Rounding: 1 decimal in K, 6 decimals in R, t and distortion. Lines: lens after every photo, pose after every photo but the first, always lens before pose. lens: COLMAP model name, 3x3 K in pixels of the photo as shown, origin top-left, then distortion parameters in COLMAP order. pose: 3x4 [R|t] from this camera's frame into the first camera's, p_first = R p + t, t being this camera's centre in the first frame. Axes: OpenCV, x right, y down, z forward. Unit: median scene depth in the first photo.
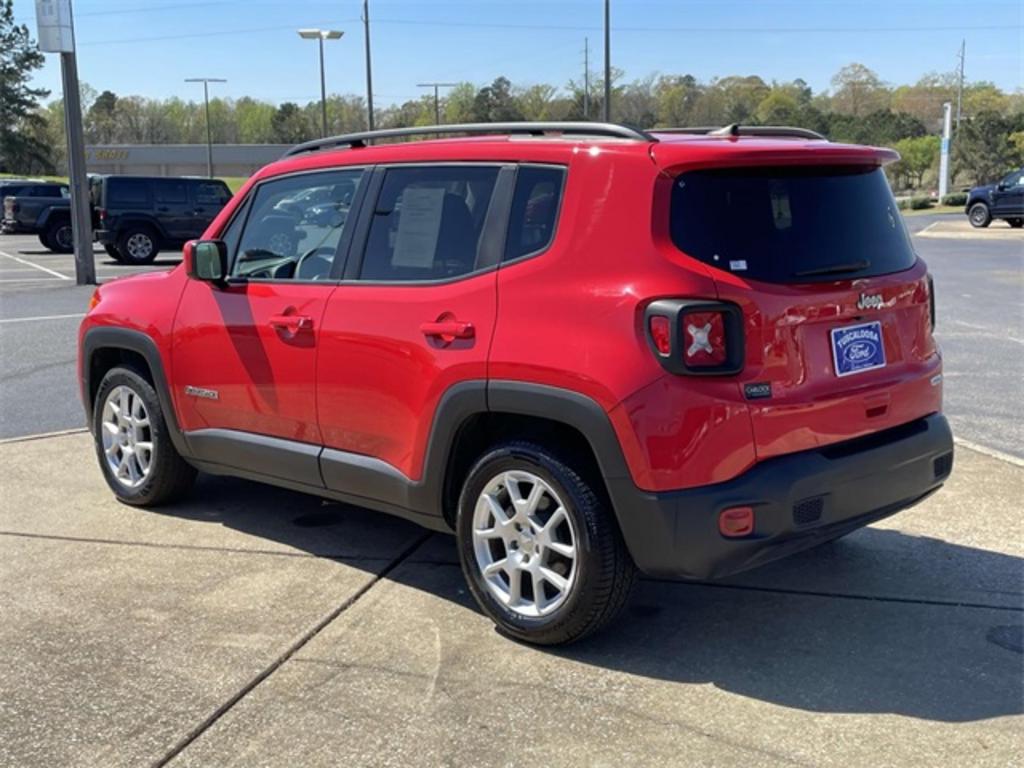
lens RADIAL K [[1274.5, 0, 517.6], [0, 1274.5, 375.3], [0, 0, 1]] dist [0.049214, 0.000000]
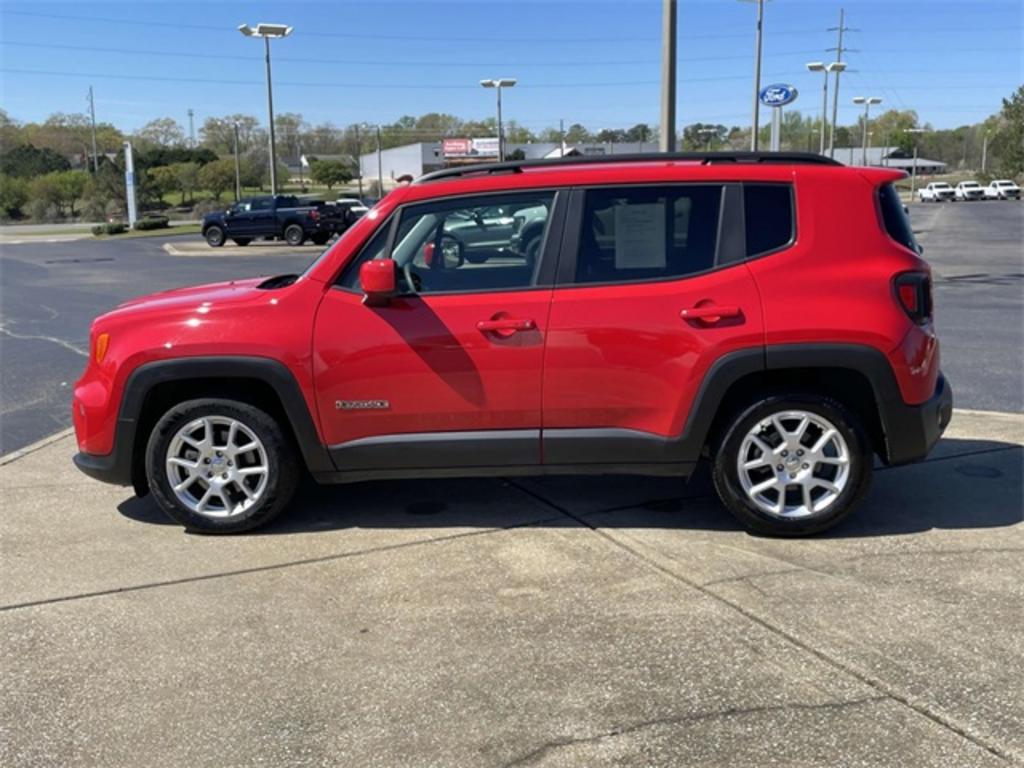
lens RADIAL K [[1102.3, 0, 509.9], [0, 1102.3, 386.9], [0, 0, 1]] dist [0.055423, 0.000000]
pose [[0.769655, -0.121967, 0.626702, -0.758294], [0.116911, 0.991910, 0.049464, -0.033797], [-0.627664, 0.035199, 0.777688, 0.217712]]
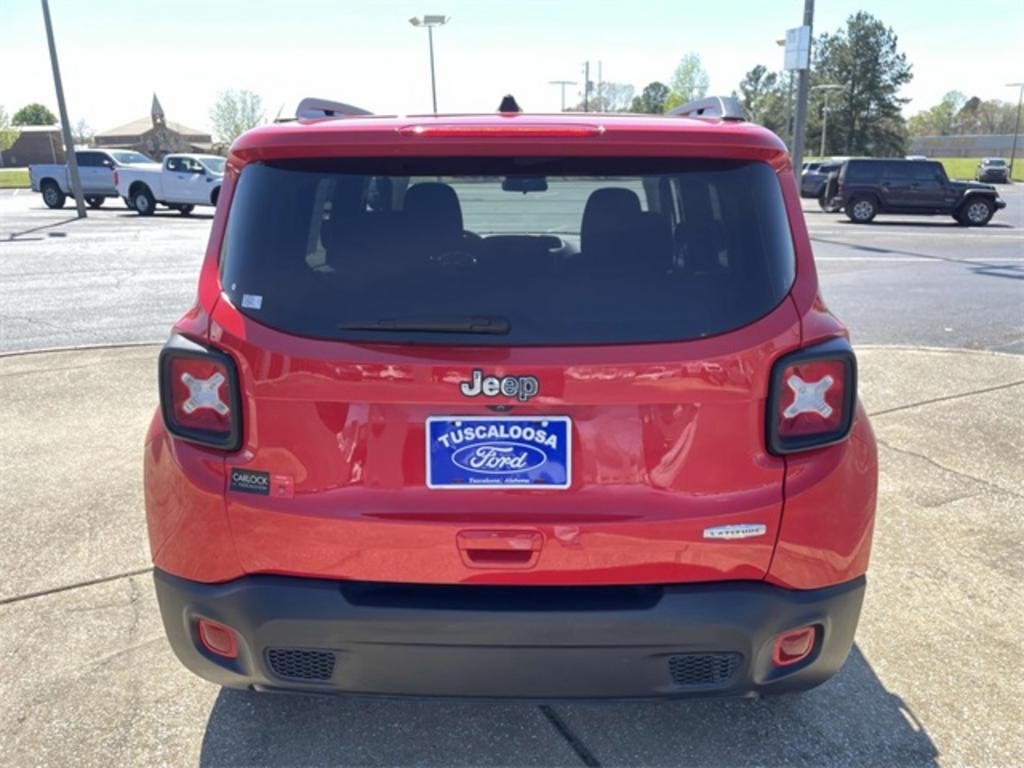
lens RADIAL K [[781.9, 0, 515.2], [0, 781.9, 385.1], [0, 0, 1]] dist [0.036380, -0.032837]
pose [[0.686124, 0.207402, -0.697293, 0.430845], [-0.117263, 0.977496, 0.175360, -0.099099], [0.717971, -0.038552, 0.695004, 0.588738]]
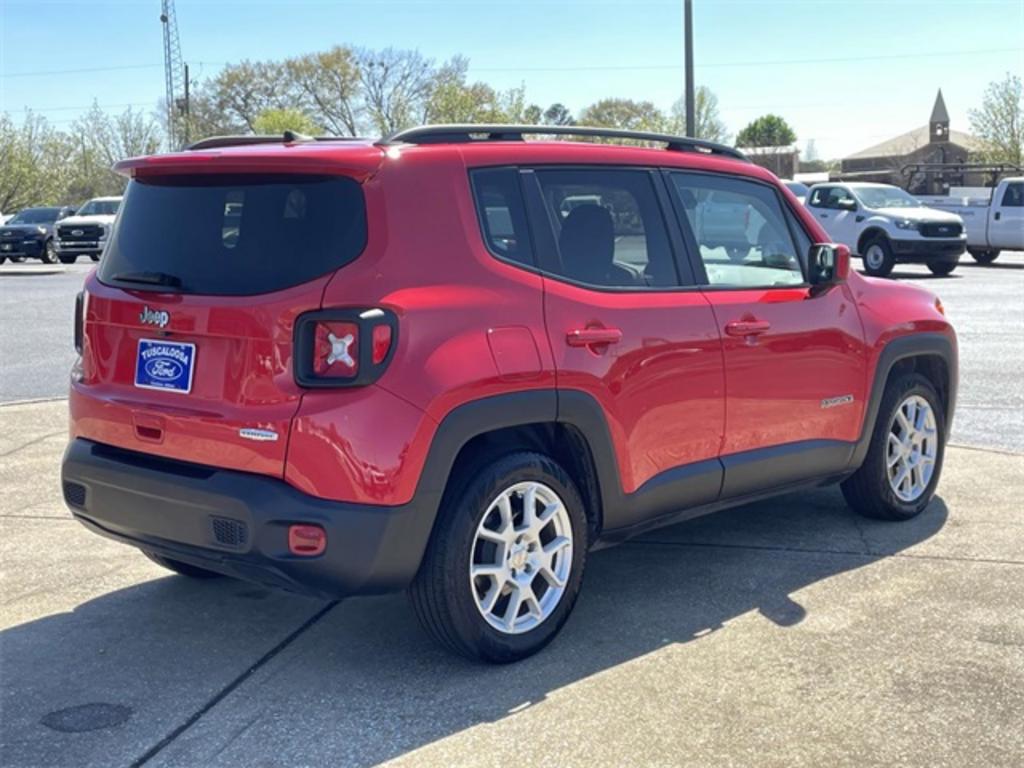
lens RADIAL K [[1364.3, 0, 512.4], [0, 1364.3, 384.8], [0, 0, 1]] dist [0.027571, 0.000000]
pose [[0.043123, 0.143648, -0.988689, 1.034658], [-0.145963, 0.979897, 0.136004, -0.147589], [0.988350, 0.138447, 0.063223, 0.956582]]
